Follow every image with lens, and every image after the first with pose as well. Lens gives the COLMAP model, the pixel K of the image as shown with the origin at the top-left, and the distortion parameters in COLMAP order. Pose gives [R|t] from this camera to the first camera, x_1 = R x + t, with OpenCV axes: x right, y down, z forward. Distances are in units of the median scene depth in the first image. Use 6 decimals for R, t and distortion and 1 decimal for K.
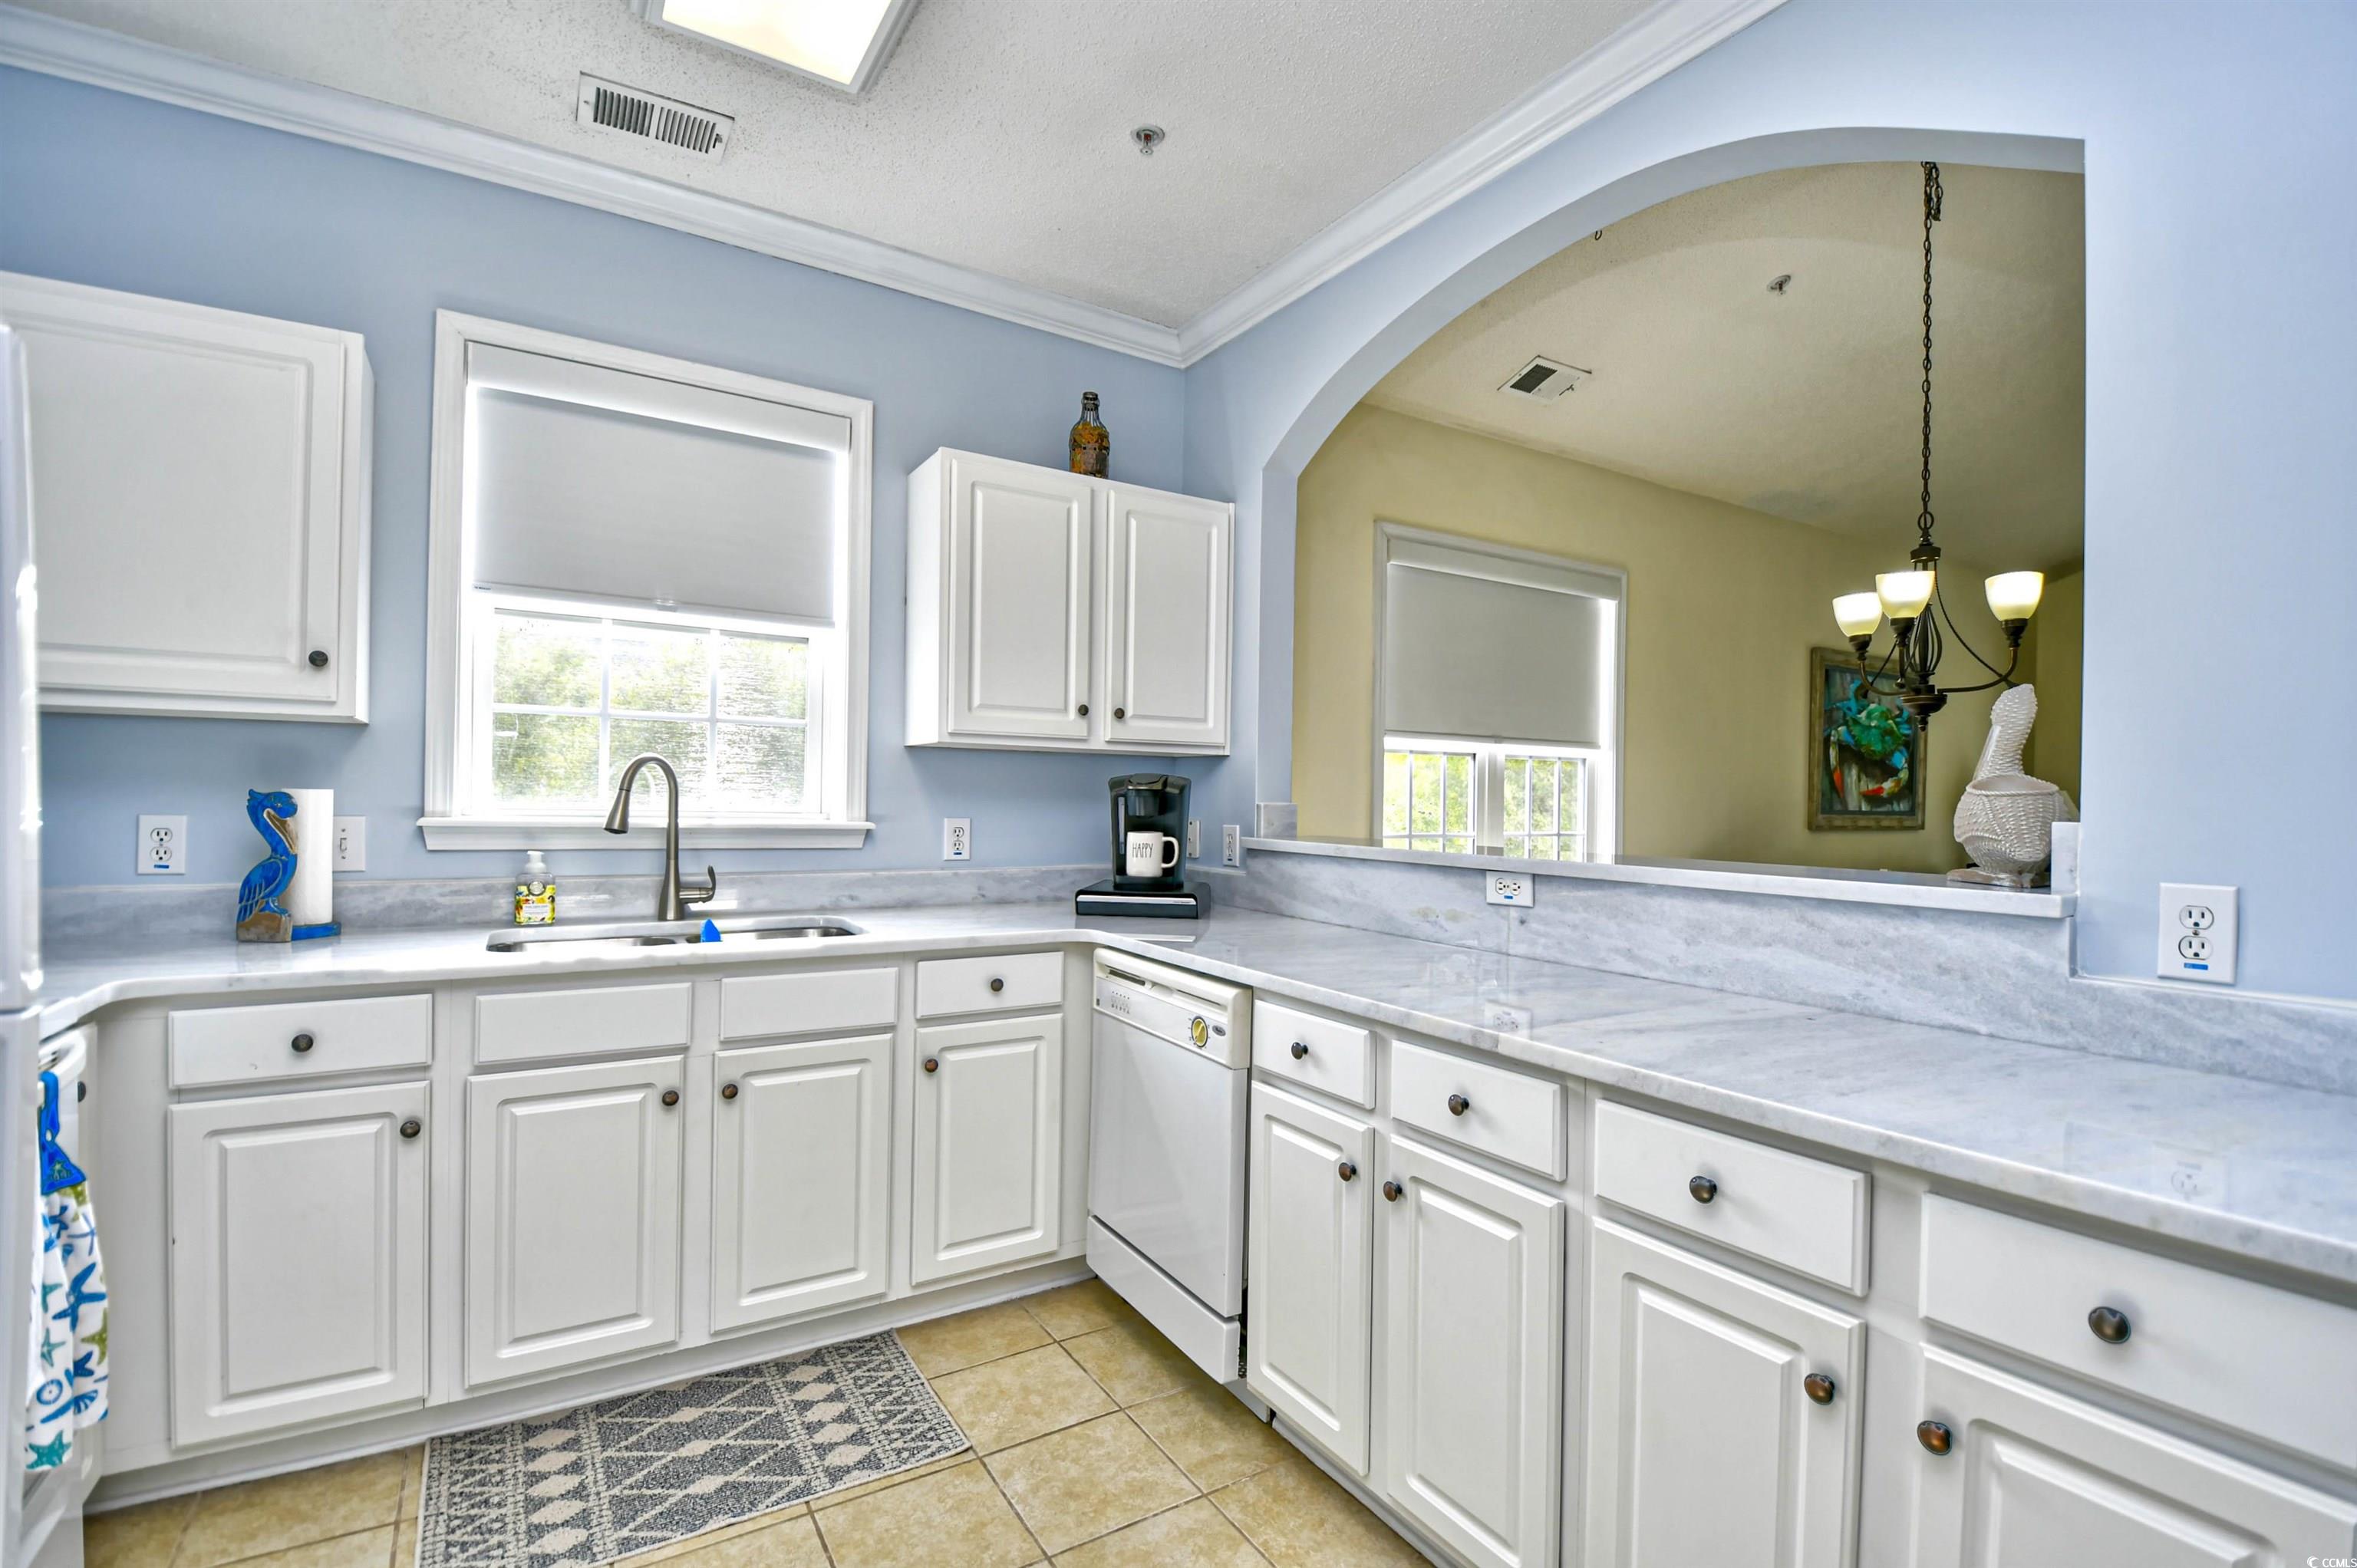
lens RADIAL K [[1052.2, 0, 1195.0], [0, 1052.2, 803.3], [0, 0, 1]] dist [0.007677, -0.017322]
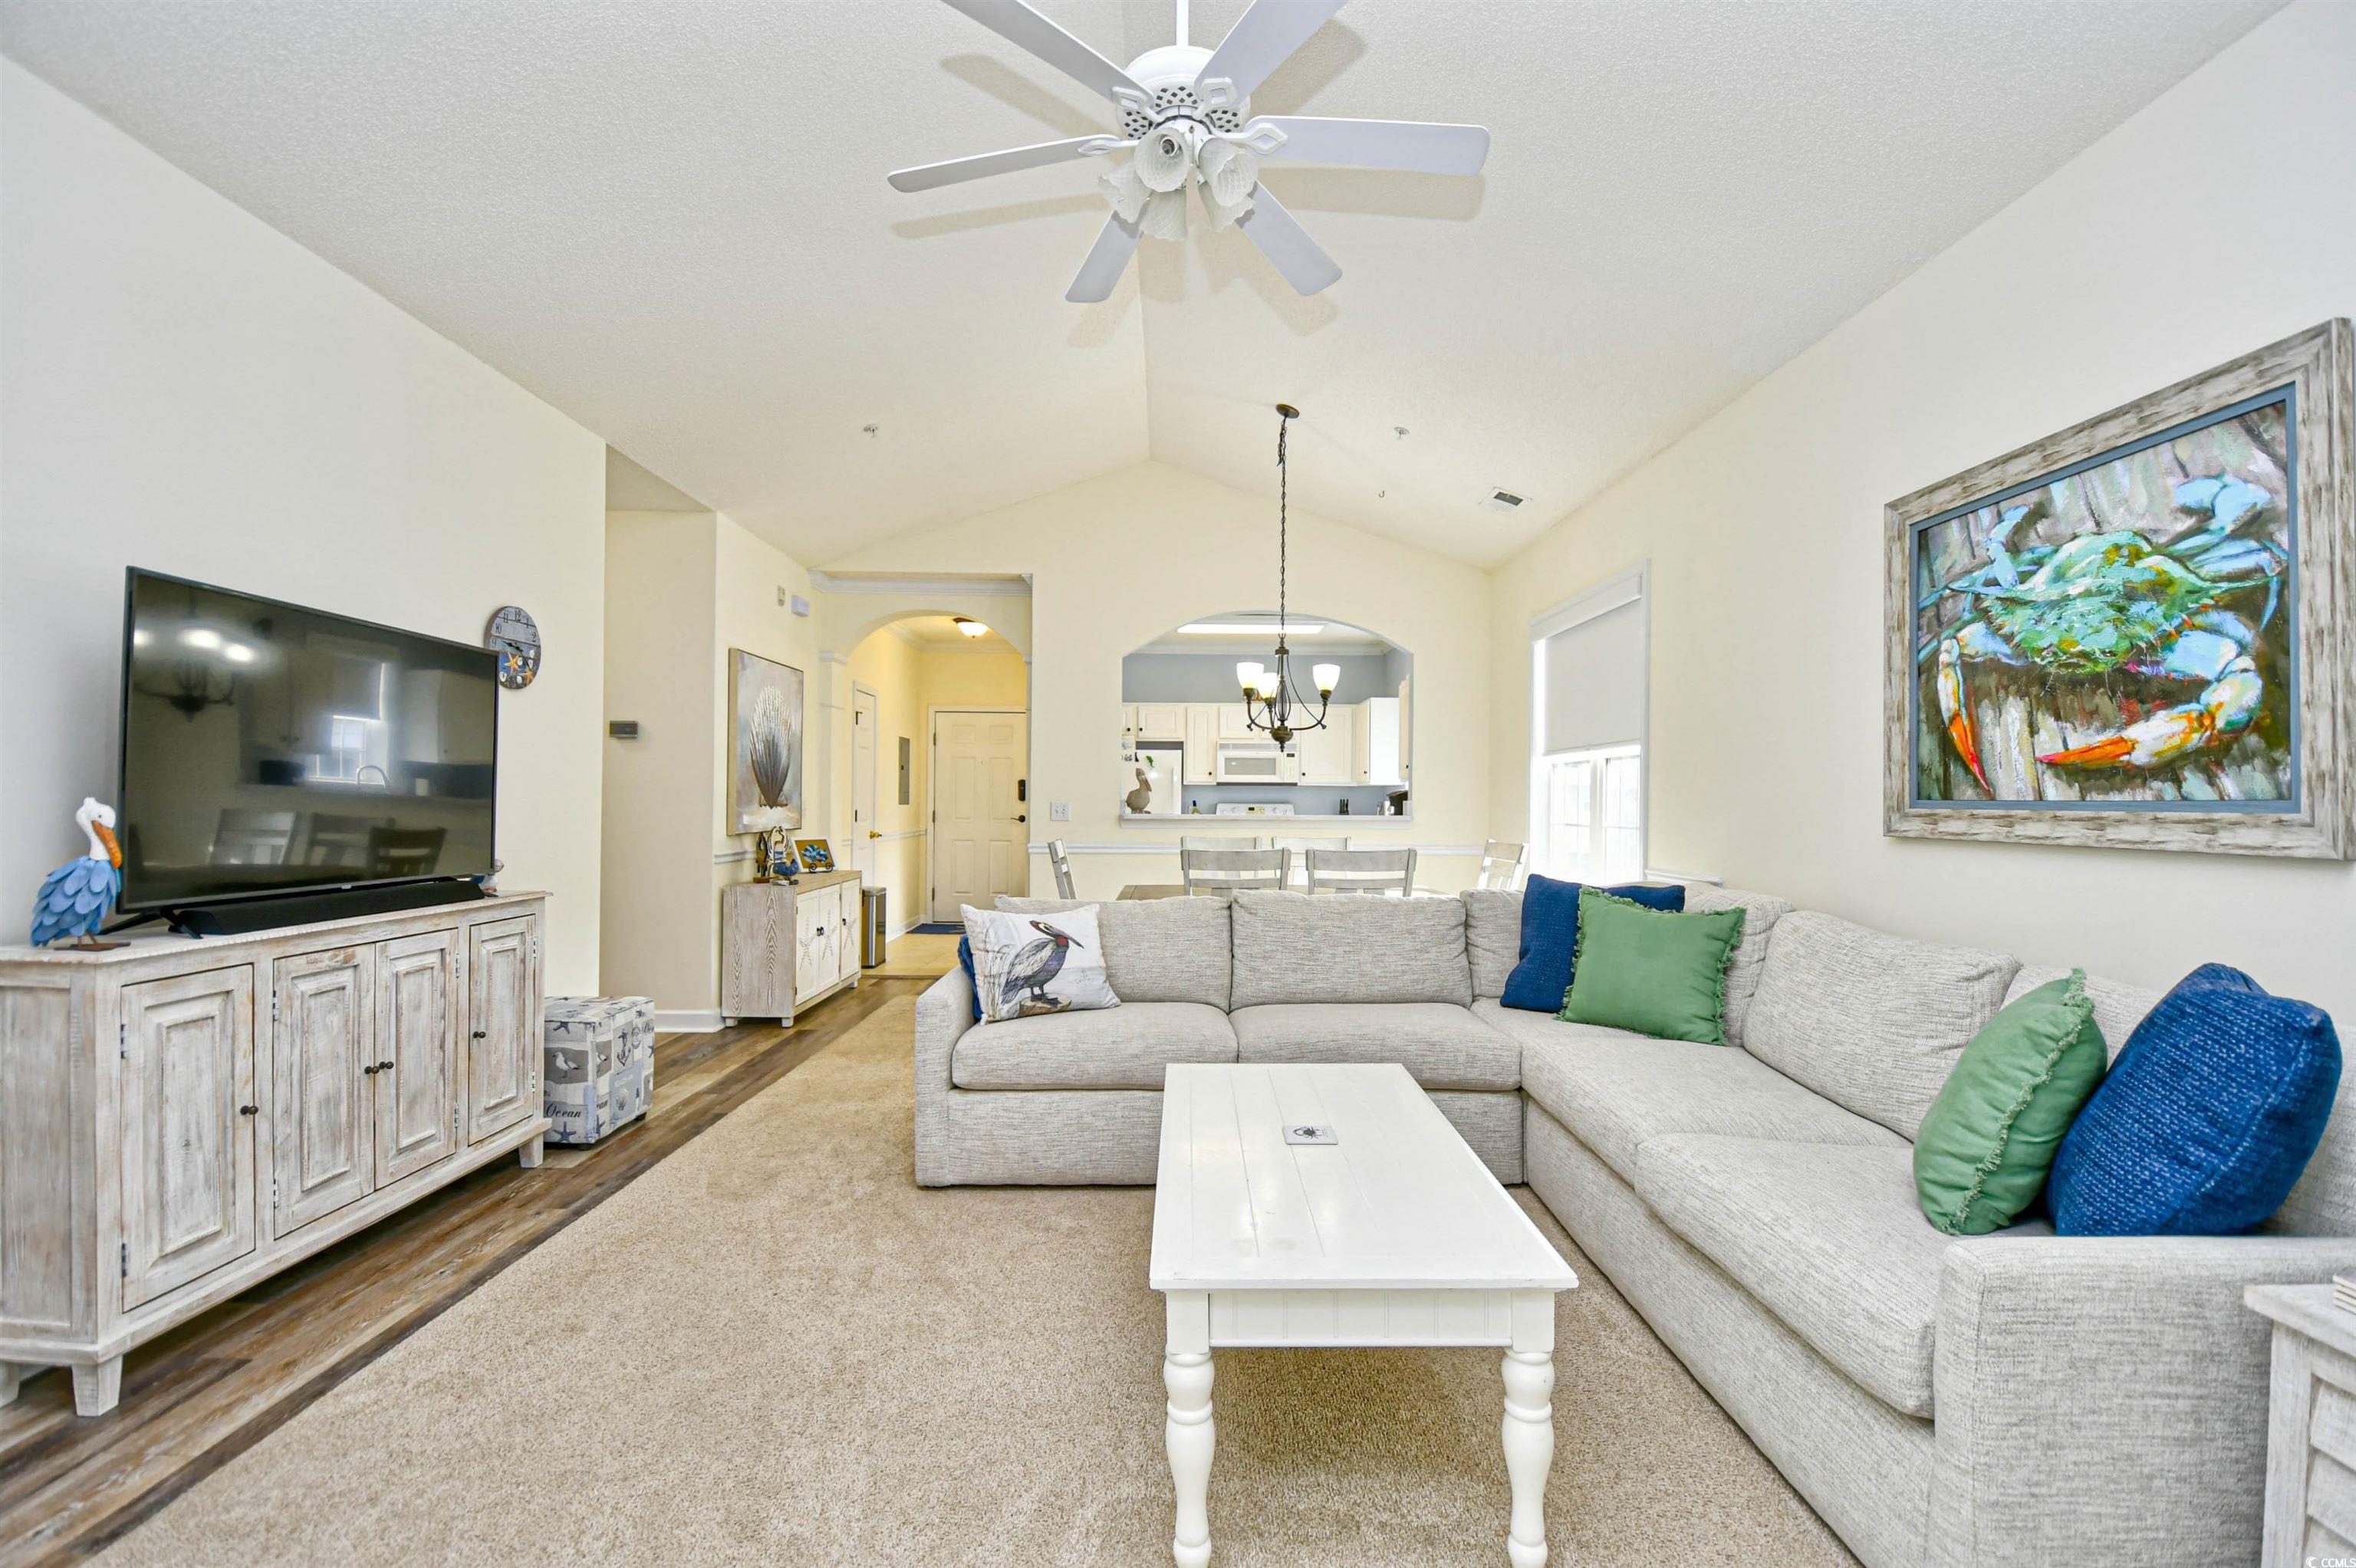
lens RADIAL K [[1051.7, 0, 1186.1], [0, 1051.7, 799.3], [0, 0, 1]] dist [0.007677, -0.017322]
pose [[-0.522498, -0.021285, -0.852375, 2.709680], [-0.020331, 0.999715, -0.012502, 0.042783], [0.852398, 0.010797, -0.522782, 2.129000]]
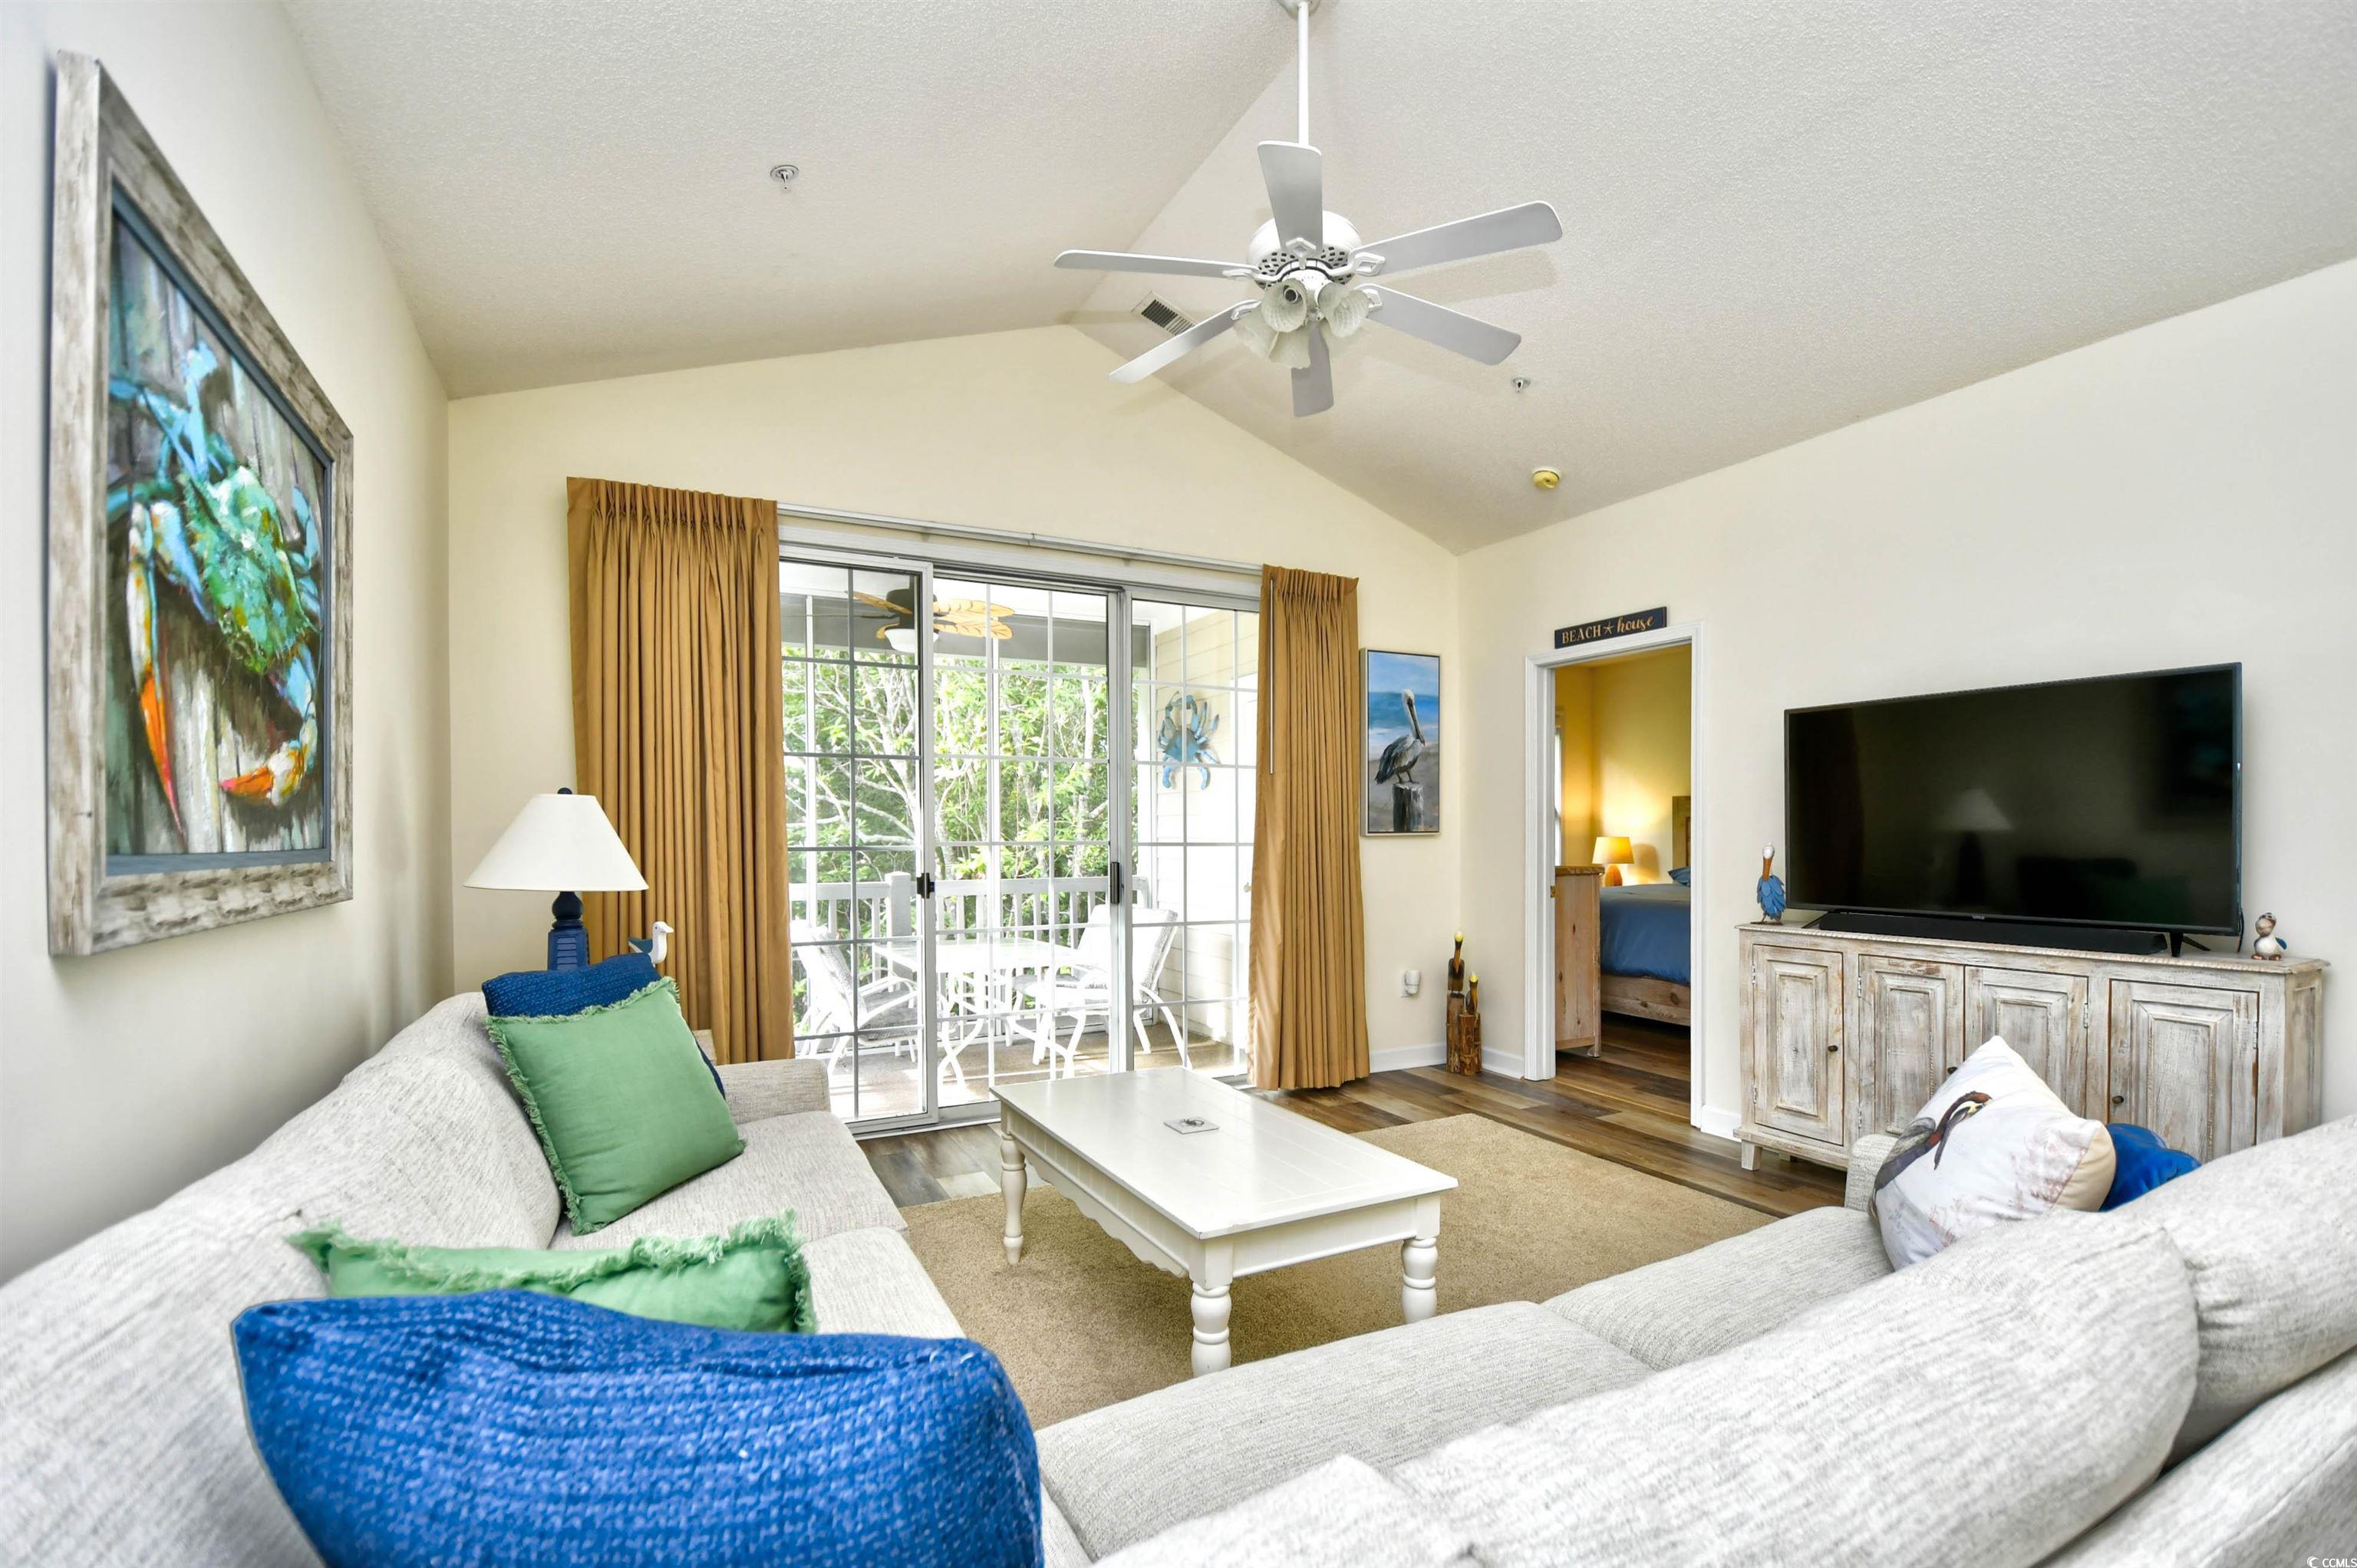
lens RADIAL K [[1052.2, 0, 1195.4], [0, 1052.2, 844.4], [0, 0, 1]] dist [0.007677, -0.017322]
pose [[0.065693, -0.028303, 0.997438, 0.887280], [0.012415, 0.999543, 0.027546, 0.000730], [-0.997763, 0.010573, 0.066014, 1.696835]]
